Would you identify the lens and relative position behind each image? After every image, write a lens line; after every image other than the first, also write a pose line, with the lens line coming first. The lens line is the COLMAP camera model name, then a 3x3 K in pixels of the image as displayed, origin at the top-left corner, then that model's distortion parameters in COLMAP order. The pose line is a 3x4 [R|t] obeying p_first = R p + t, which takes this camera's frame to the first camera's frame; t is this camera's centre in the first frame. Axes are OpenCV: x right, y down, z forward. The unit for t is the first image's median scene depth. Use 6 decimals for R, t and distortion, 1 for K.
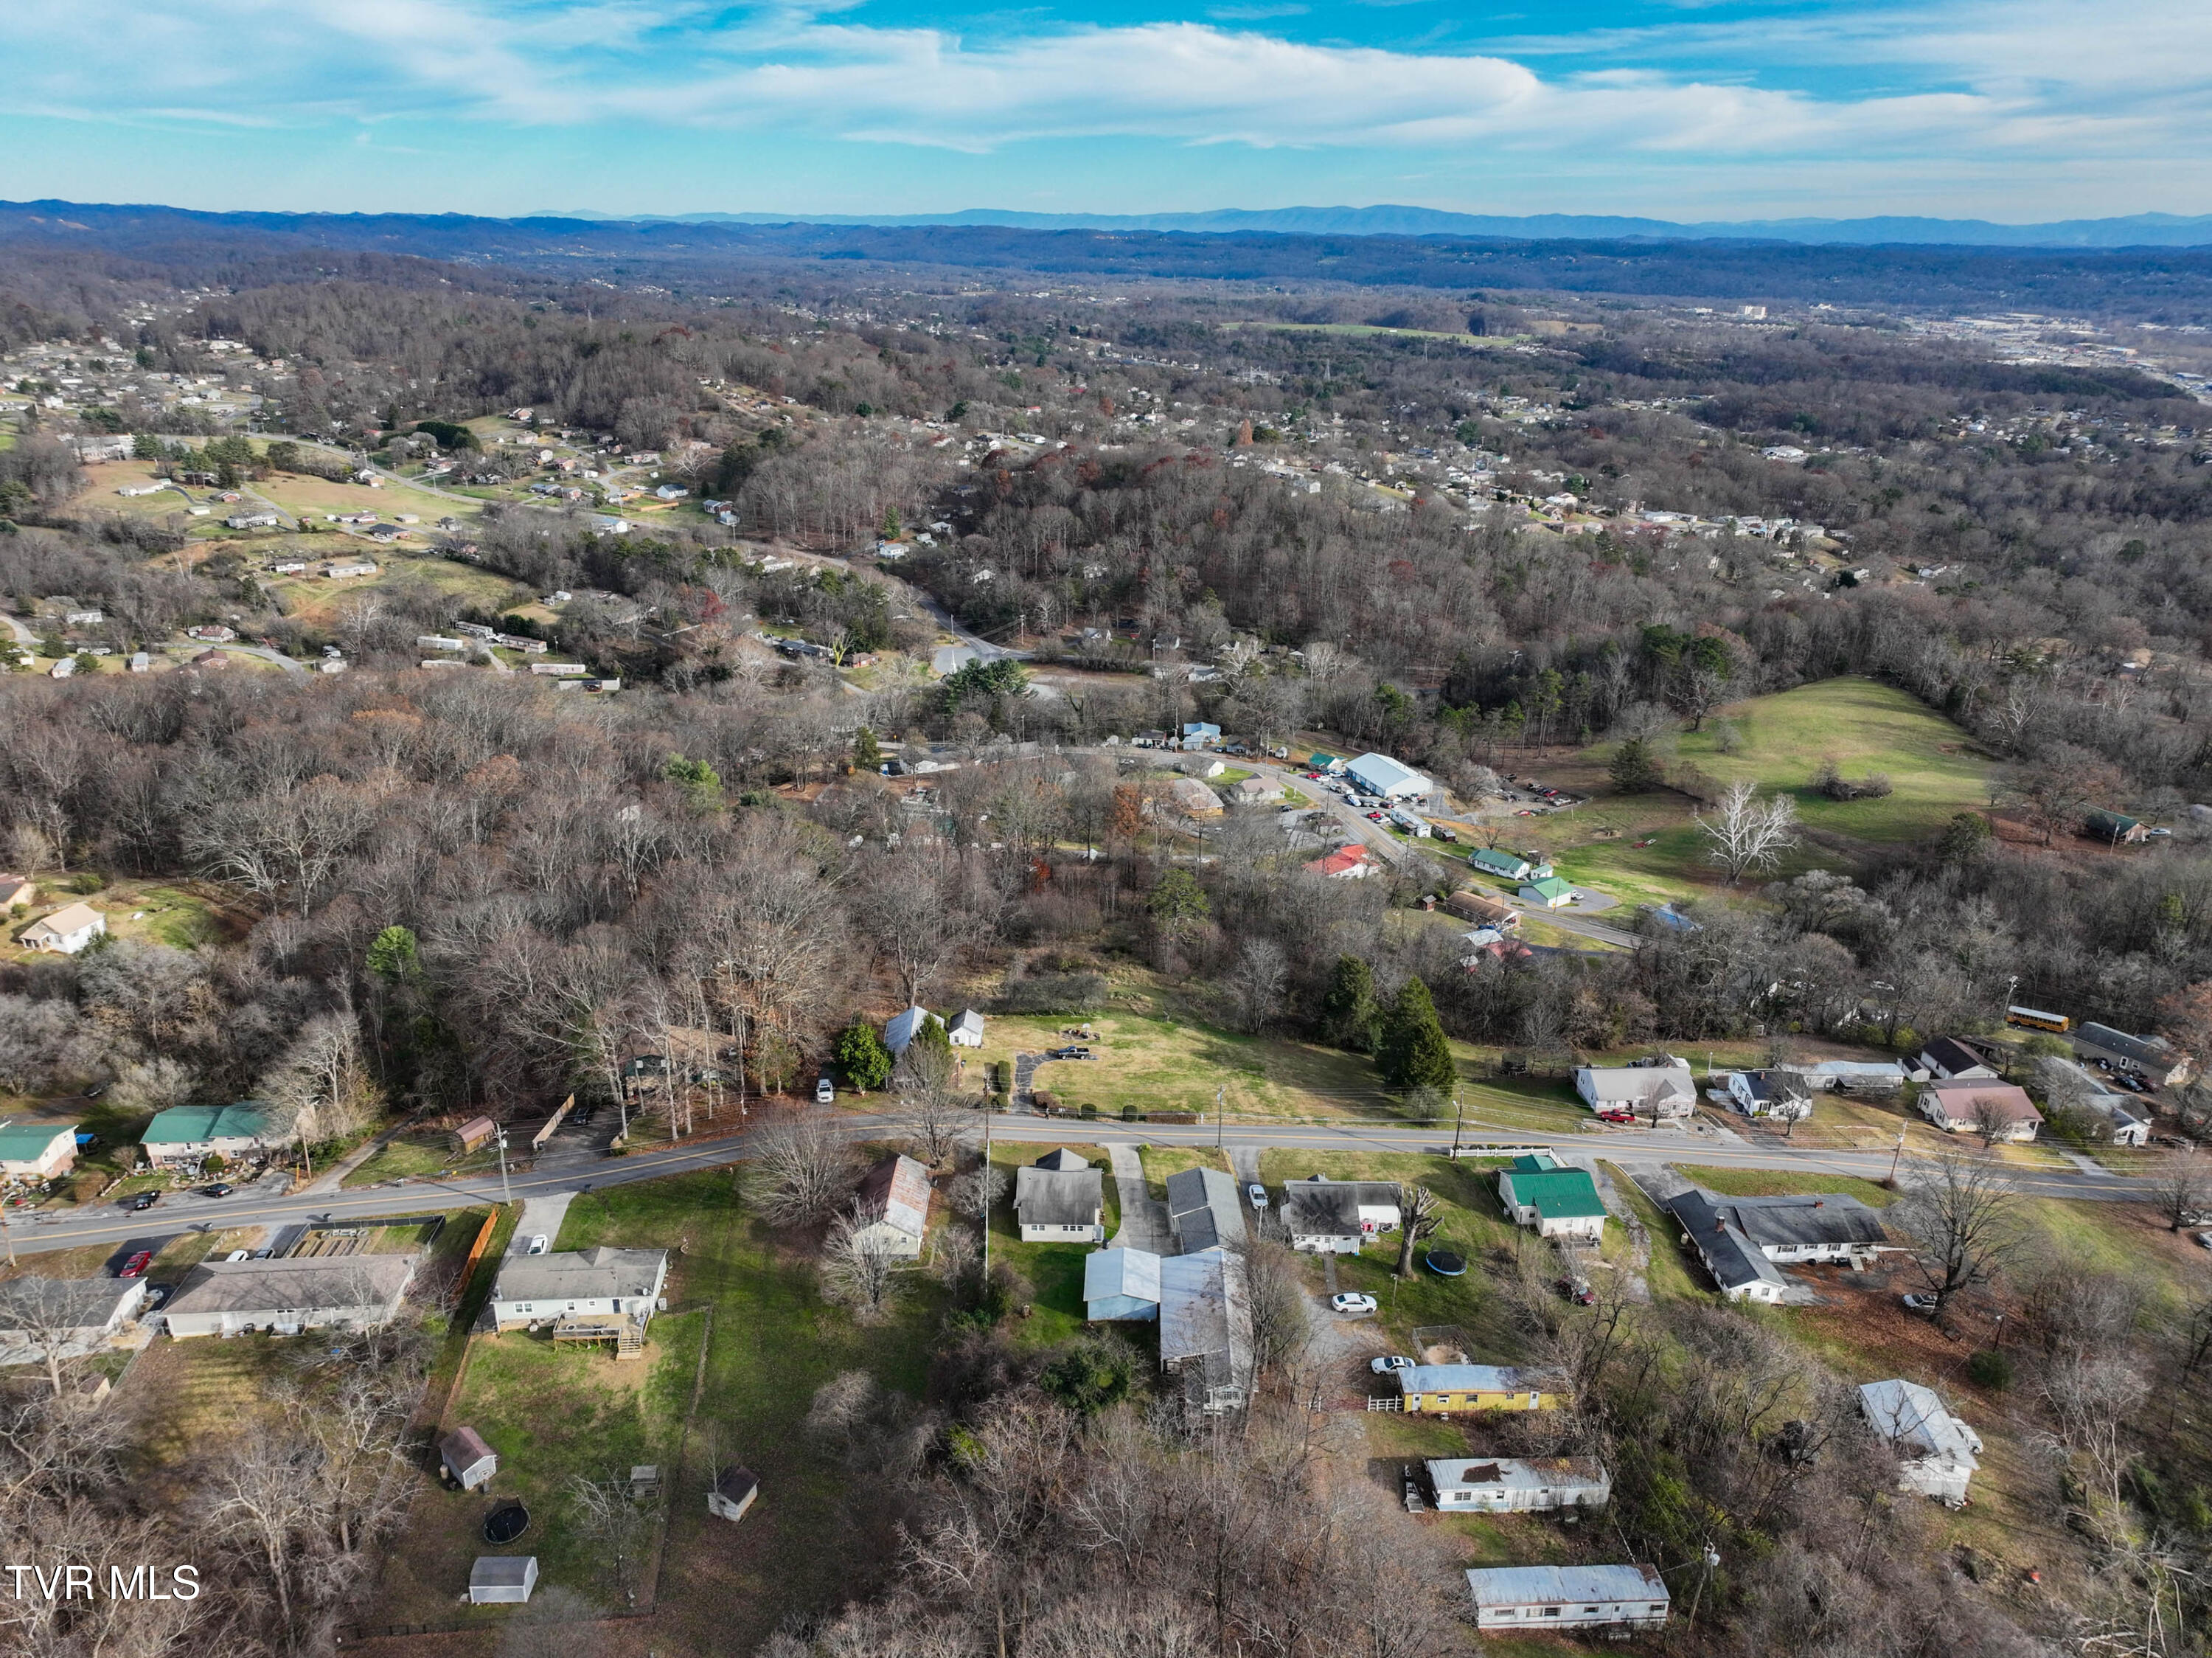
lens RADIAL K [[1552.3, 0, 1109.6], [0, 1552.3, 823.5], [0, 0, 1]] dist [-0.003030, 0.021023]
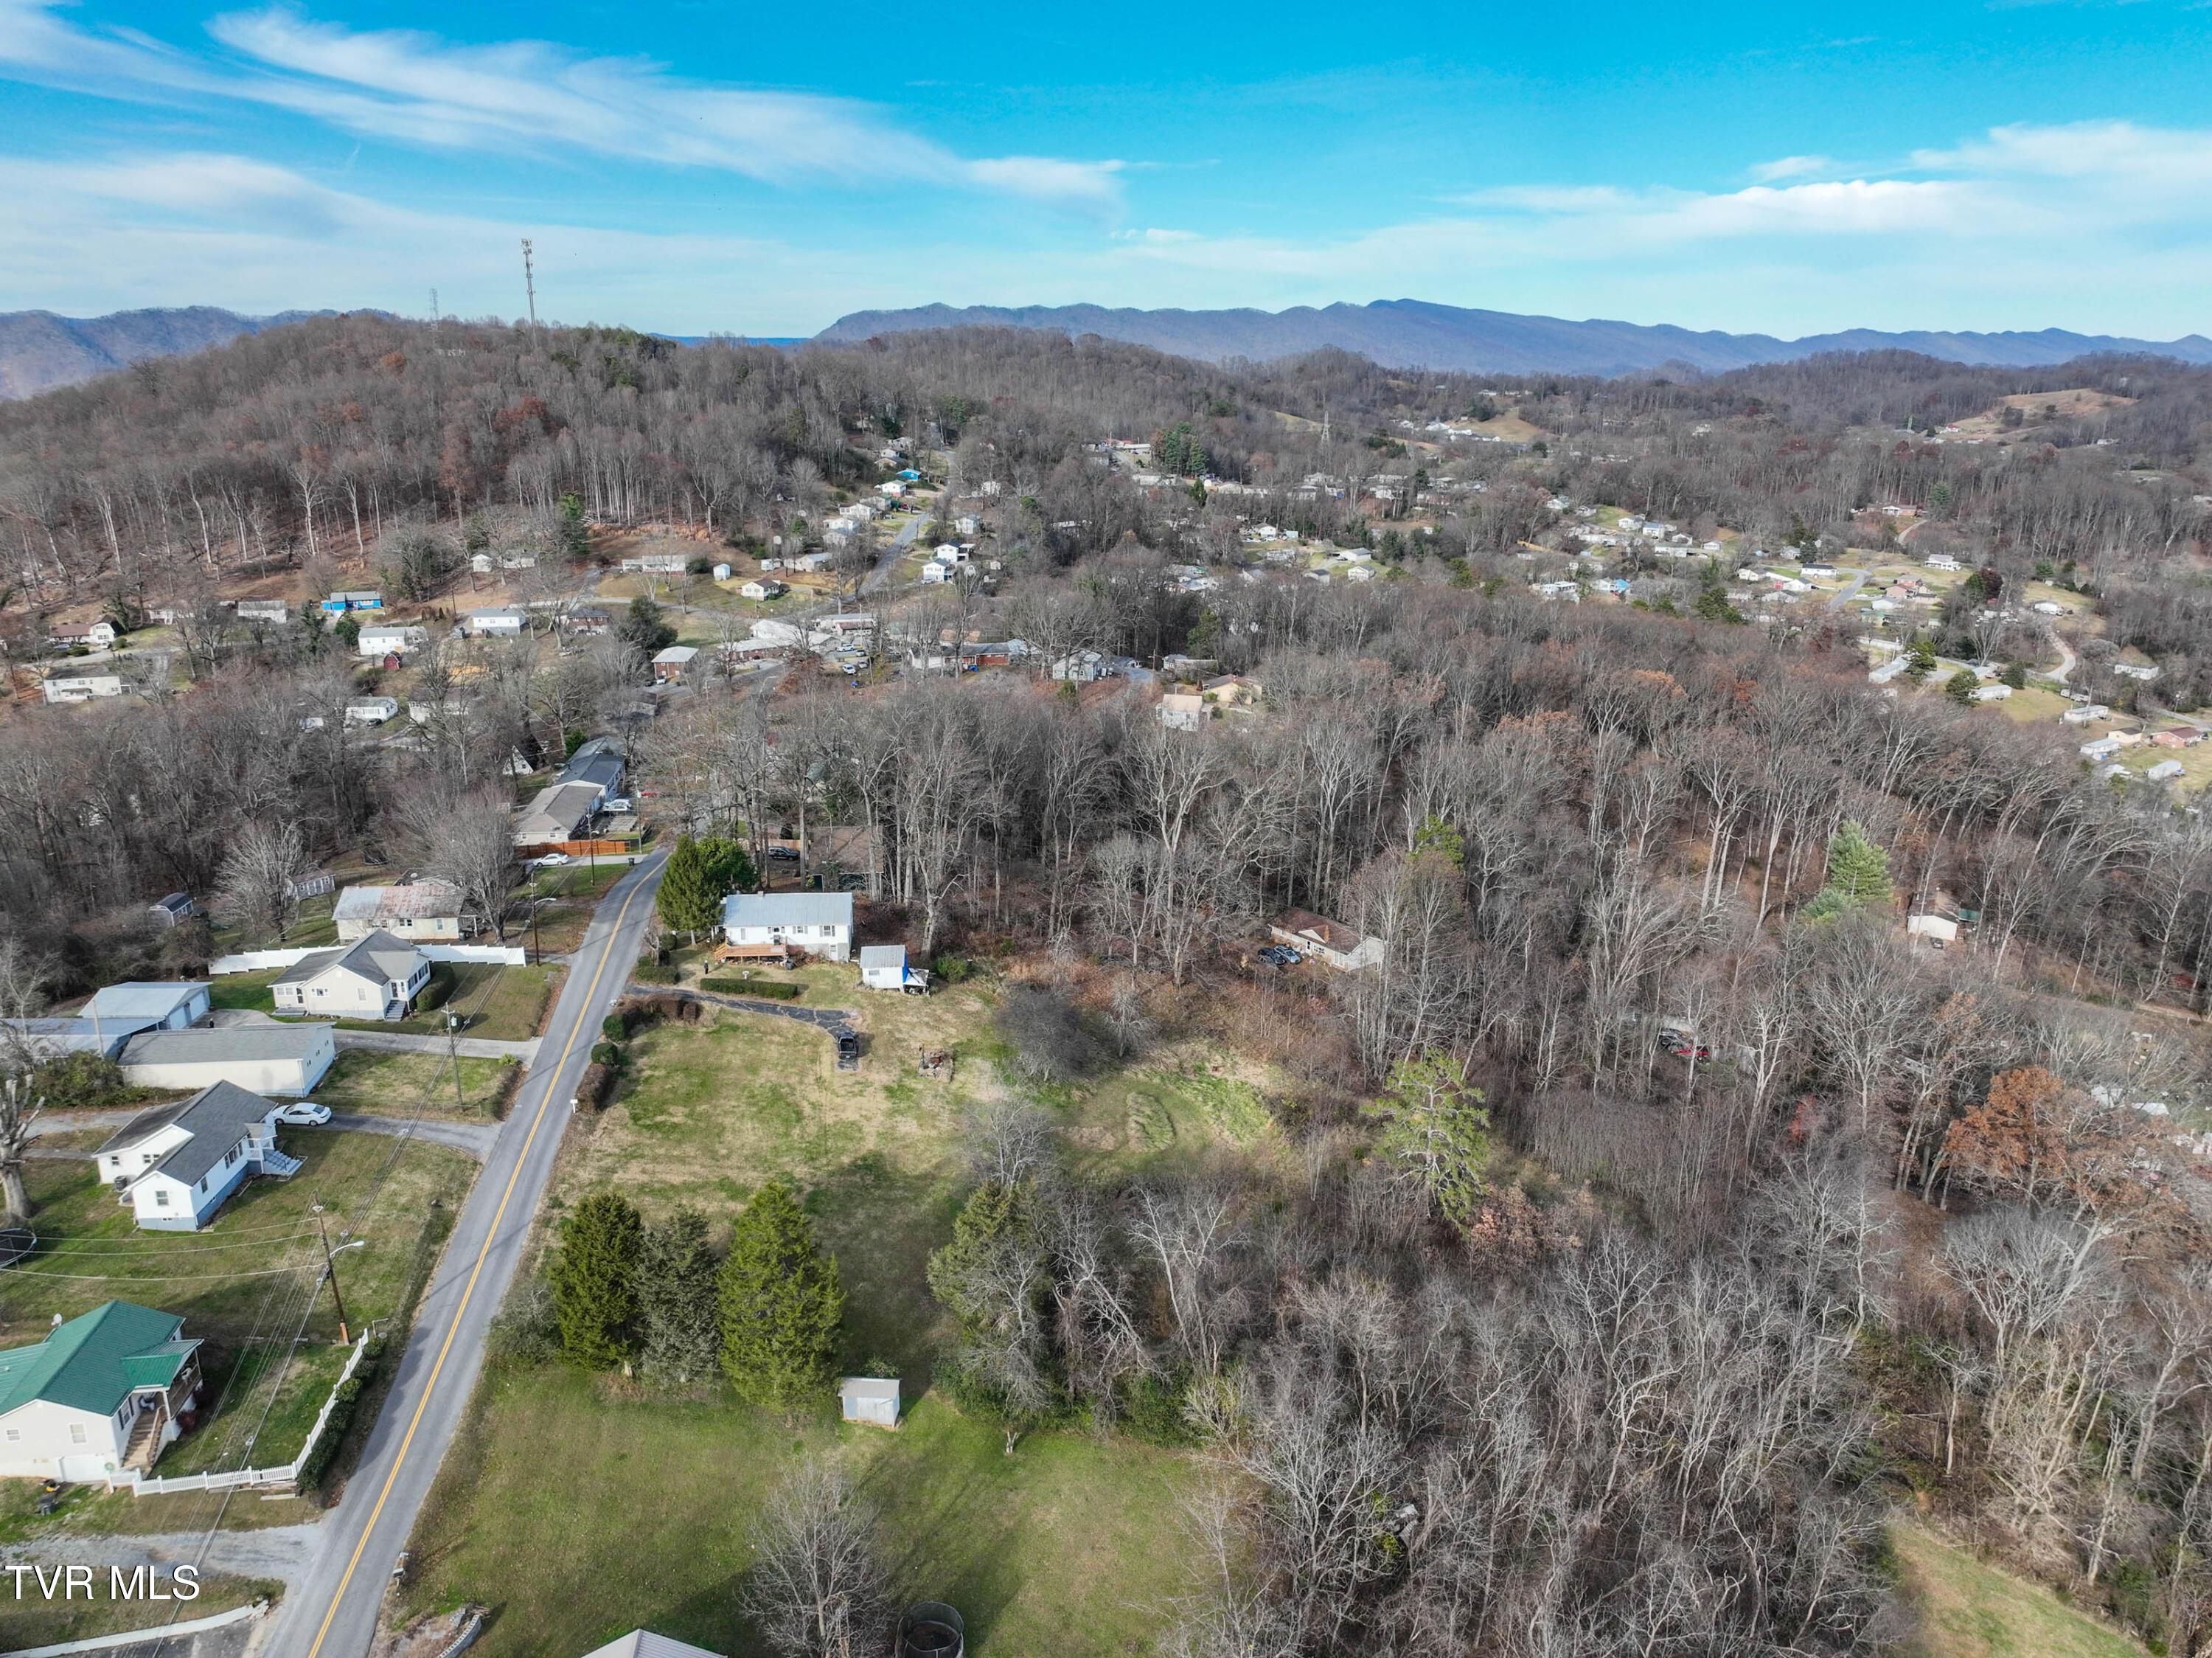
lens RADIAL K [[1552.3, 0, 1116.0], [0, 1552.3, 812.7], [0, 0, 1]] dist [-0.003030, 0.021023]
pose [[0.051943, 0.268885, -0.961771, 0.168051], [-0.364706, 0.901659, 0.232382, -0.040668], [0.929673, 0.338693, 0.144899, 0.264265]]
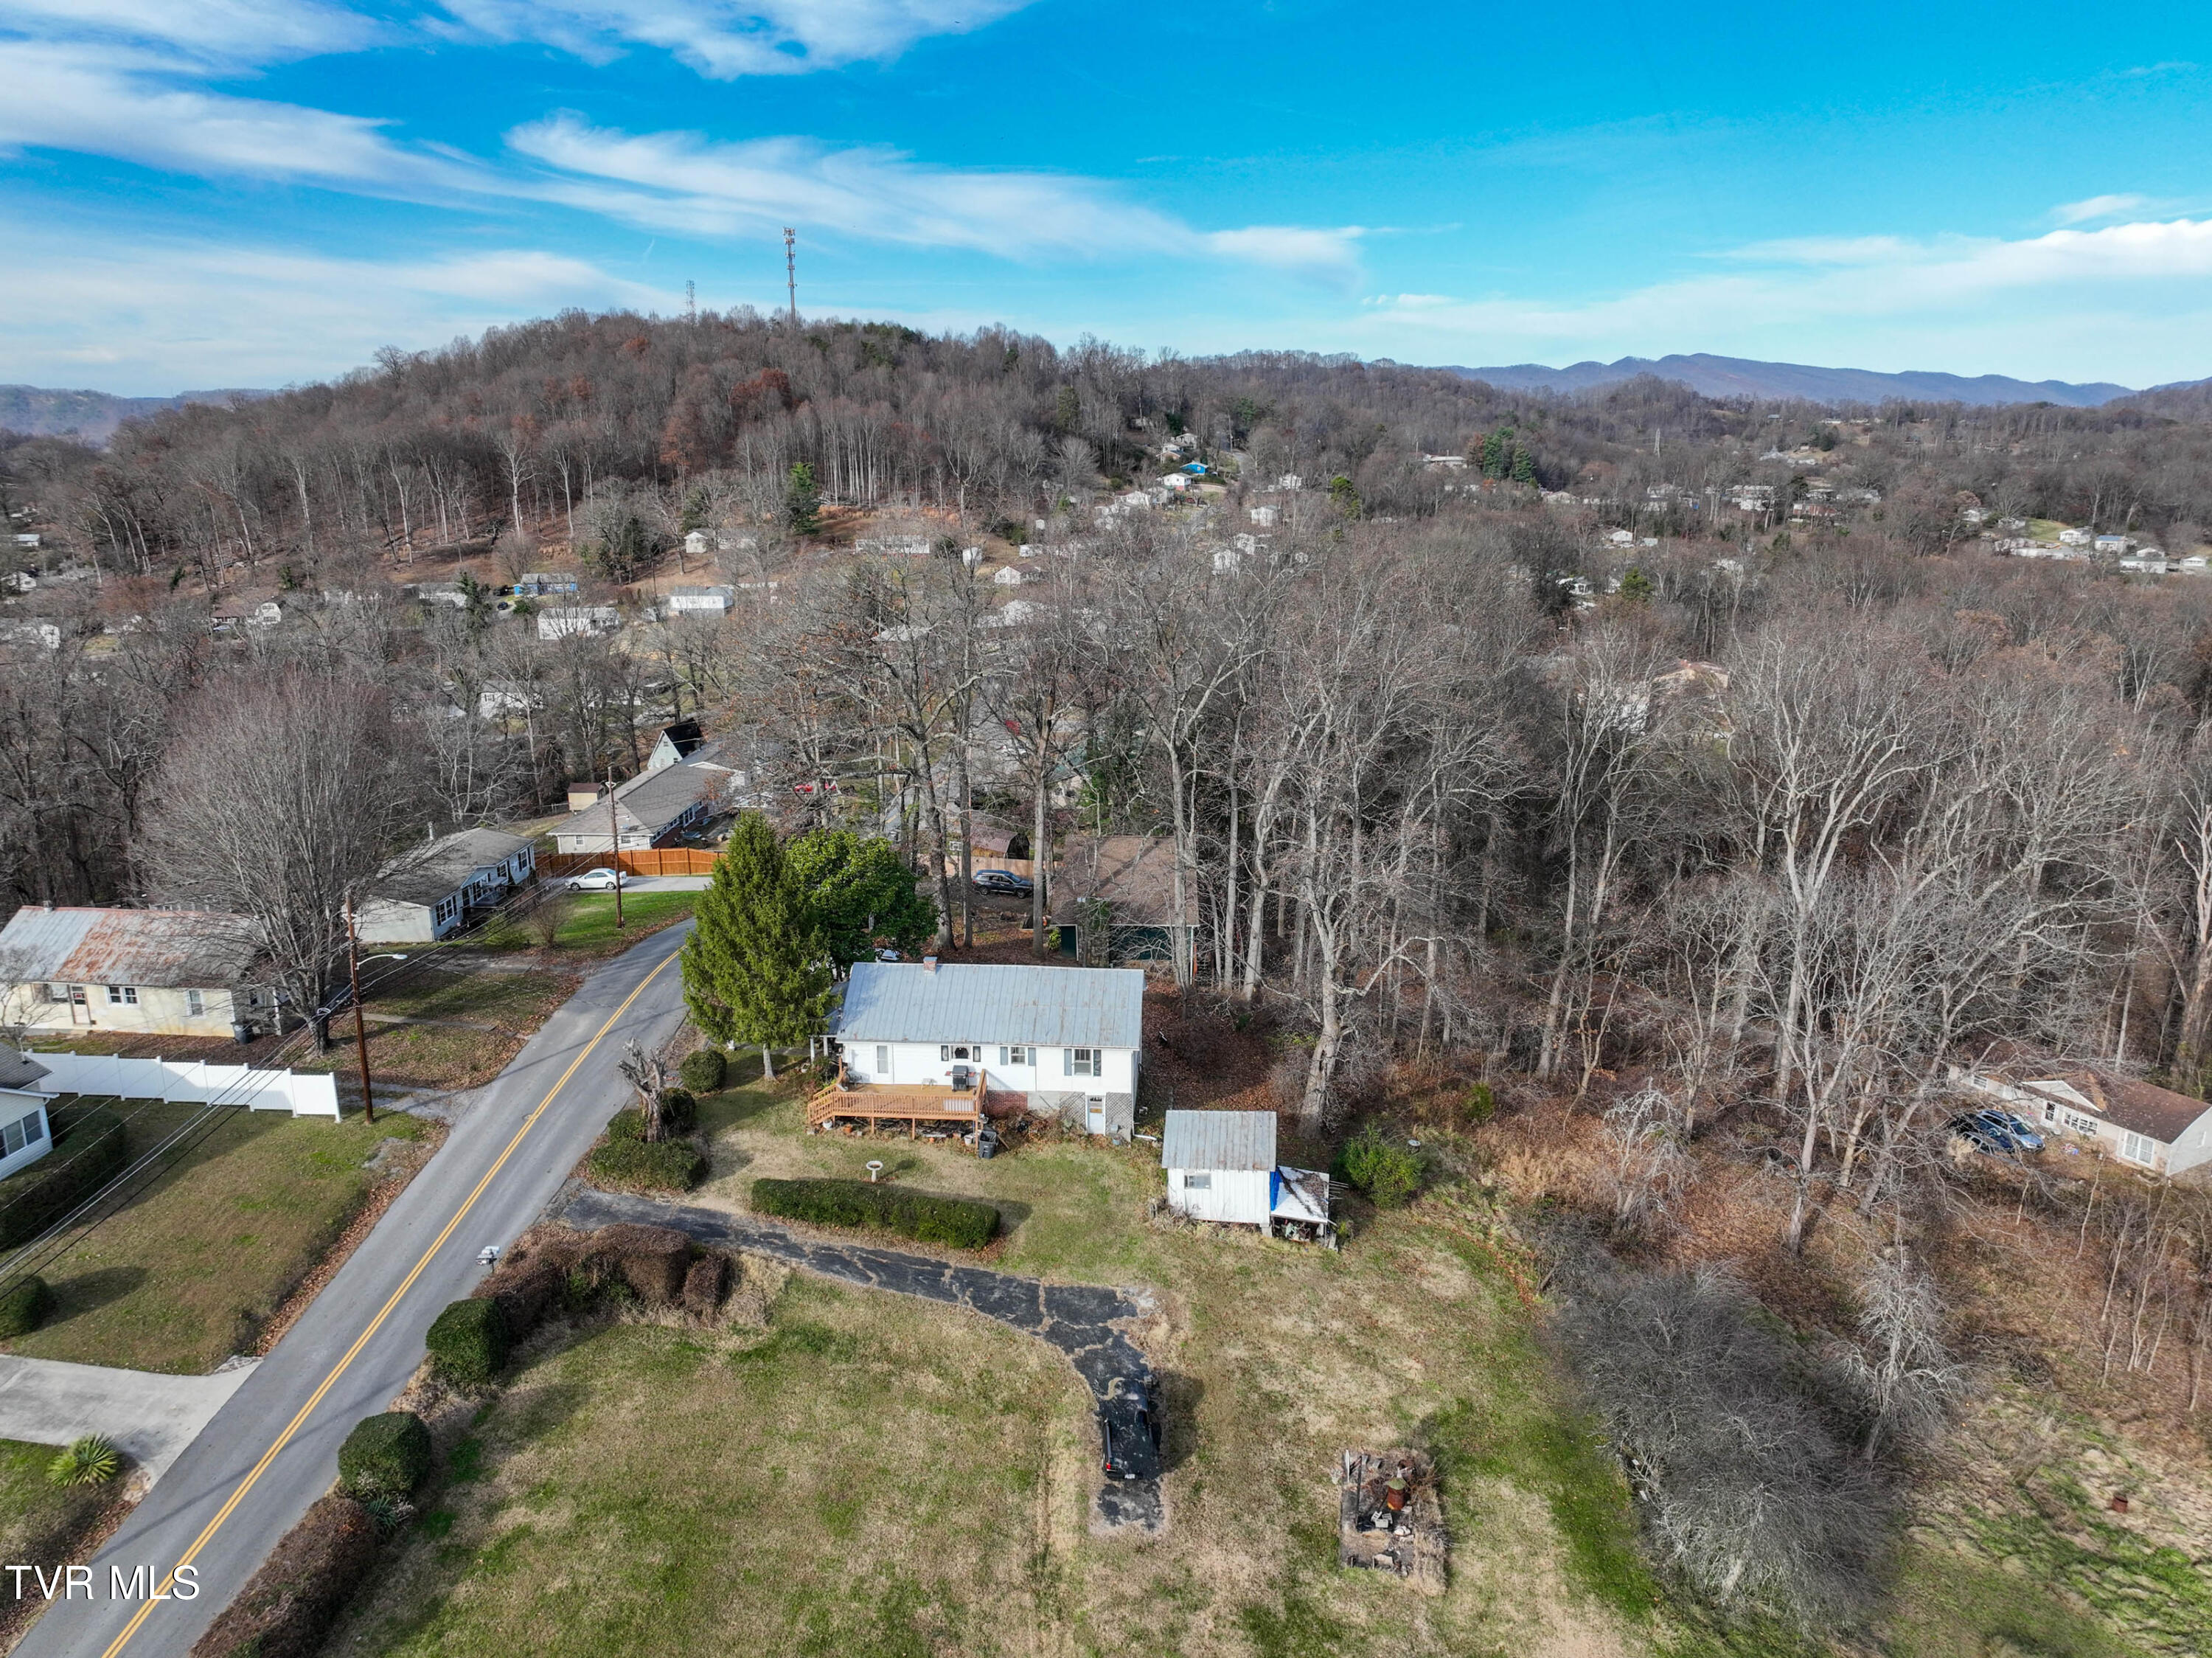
lens RADIAL K [[1552.3, 0, 1116.3], [0, 1552.3, 819.8], [0, 0, 1]] dist [-0.003030, 0.021023]
pose [[-0.115917, 0.233304, -0.965470, 0.049273], [-0.353378, 0.898737, 0.259605, 0.001359], [0.928271, 0.371269, -0.021735, 0.262434]]
